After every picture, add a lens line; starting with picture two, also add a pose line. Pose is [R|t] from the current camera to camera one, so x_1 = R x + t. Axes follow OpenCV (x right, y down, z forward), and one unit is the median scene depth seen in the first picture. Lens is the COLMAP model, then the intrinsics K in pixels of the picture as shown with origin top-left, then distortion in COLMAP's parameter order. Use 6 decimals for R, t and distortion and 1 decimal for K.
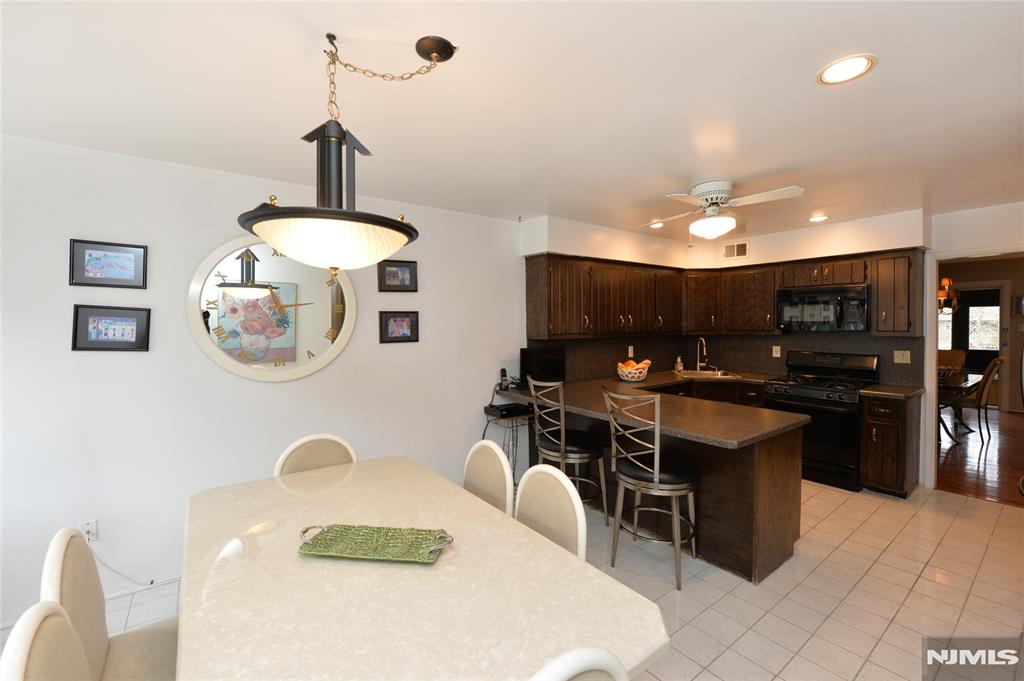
lens RADIAL K [[428.3, 0, 518.5], [0, 428.3, 337.0], [0, 0, 1]] dist [-0.004551, -0.001601]
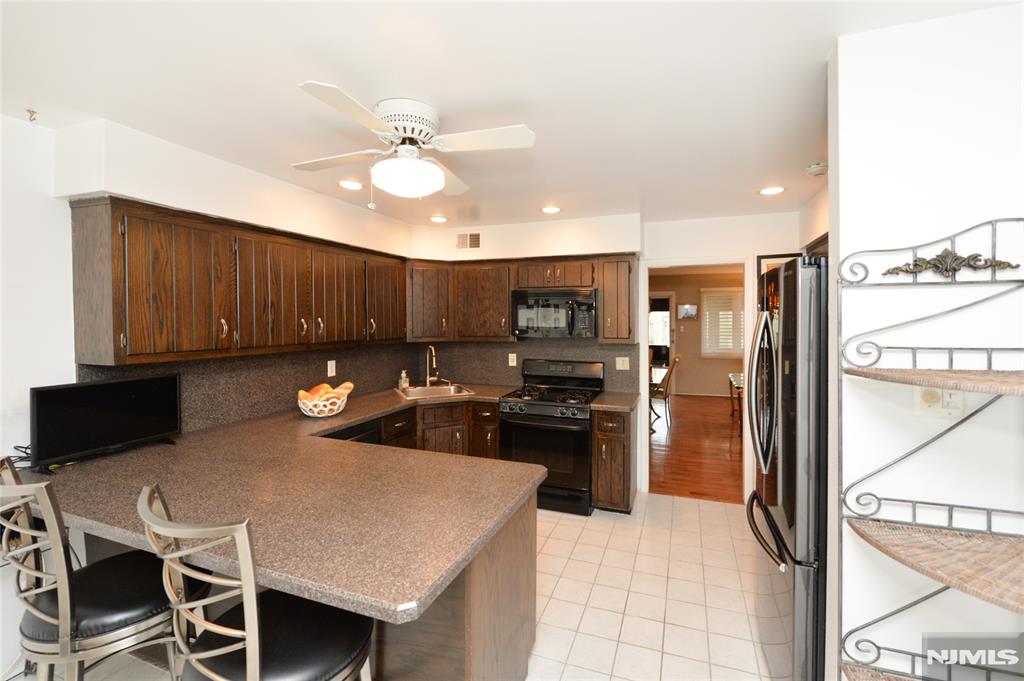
lens RADIAL K [[428.3, 0, 546.7], [0, 428.3, 325.2], [0, 0, 1]] dist [-0.004551, -0.001601]
pose [[0.821036, -0.000989, 0.570876, 0.196499], [0.009807, 0.999875, -0.012373, -0.031910], [-0.570792, 0.015758, 0.820943, 0.292031]]
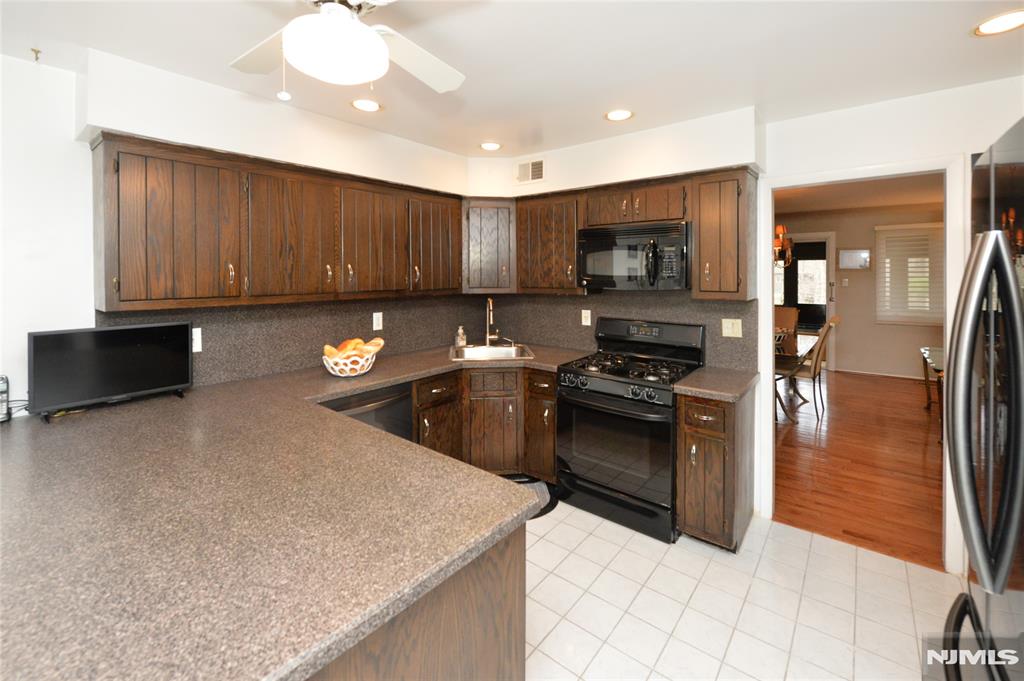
lens RADIAL K [[428.3, 0, 540.7], [0, 428.3, 280.4], [0, 0, 1]] dist [-0.004551, -0.001601]
pose [[0.962665, 0.002132, 0.270689, 0.421375], [0.002586, 0.999851, -0.017071, -0.019526], [-0.270685, 0.017133, 0.962516, 0.422740]]
